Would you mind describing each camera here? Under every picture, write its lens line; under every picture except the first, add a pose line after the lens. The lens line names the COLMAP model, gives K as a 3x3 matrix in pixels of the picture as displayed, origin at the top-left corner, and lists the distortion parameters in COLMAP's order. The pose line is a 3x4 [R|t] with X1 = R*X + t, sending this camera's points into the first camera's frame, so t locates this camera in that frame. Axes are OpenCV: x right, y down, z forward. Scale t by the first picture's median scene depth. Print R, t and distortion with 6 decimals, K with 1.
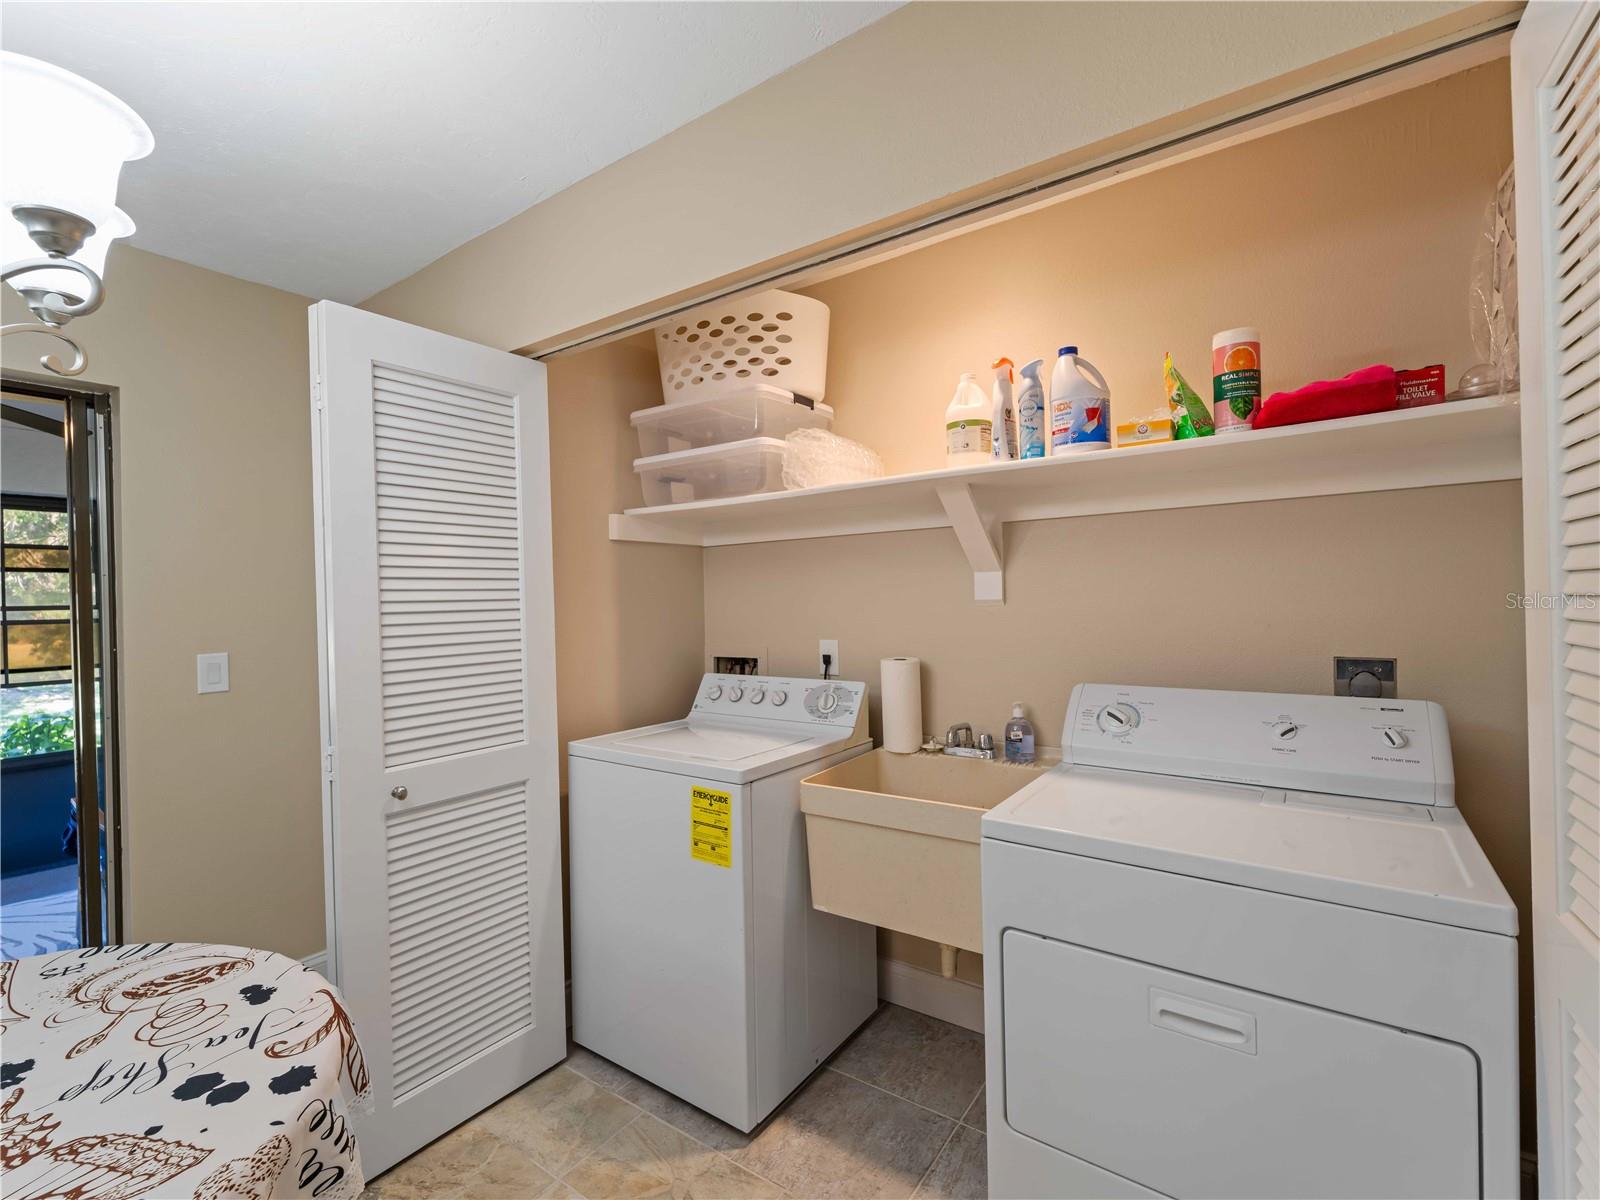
lens RADIAL K [[727.1, 0, 801.1], [0, 727.1, 608.8], [0, 0, 1]] dist [0.000852, 0.000107]
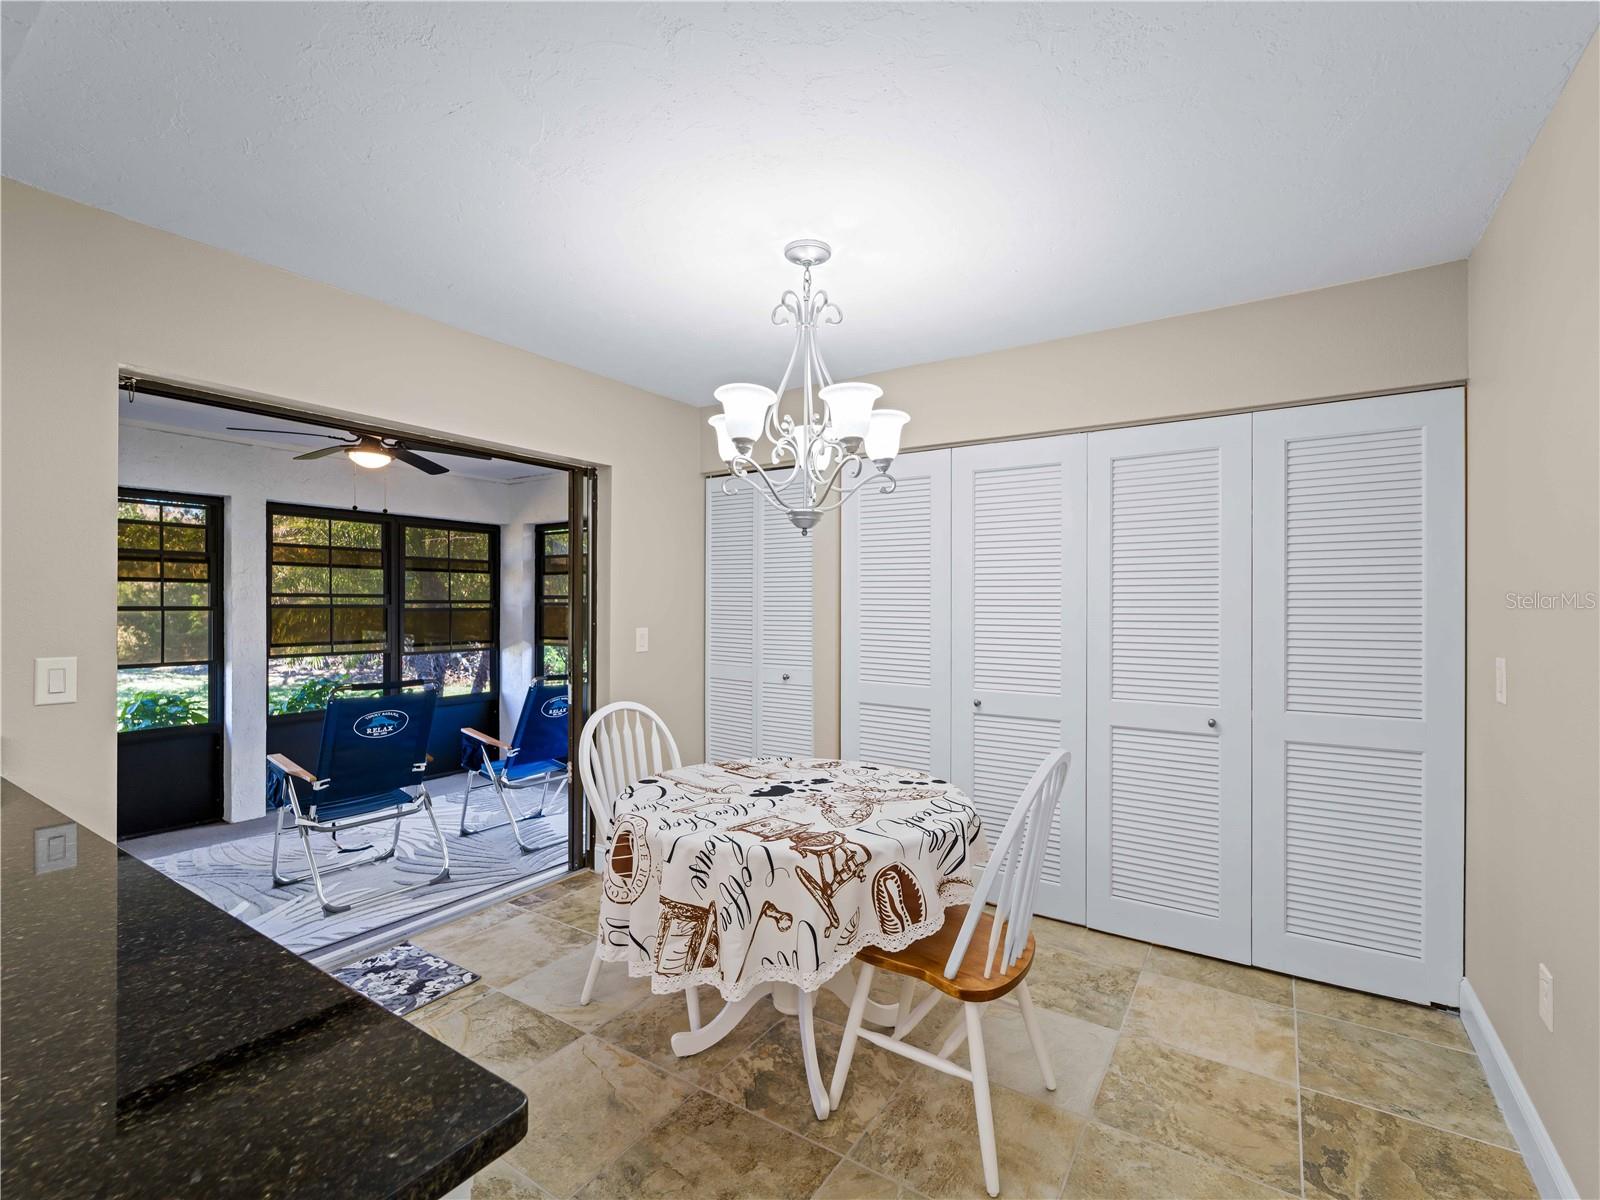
lens RADIAL K [[727.1, 0, 801.1], [0, 727.1, 608.8], [0, 0, 1]] dist [0.000852, 0.000107]
pose [[0.998921, 0.025264, 0.038966, -0.521875], [-0.024941, 0.999650, -0.008768, 0.024256], [-0.039174, 0.007786, 0.999202, -0.636031]]
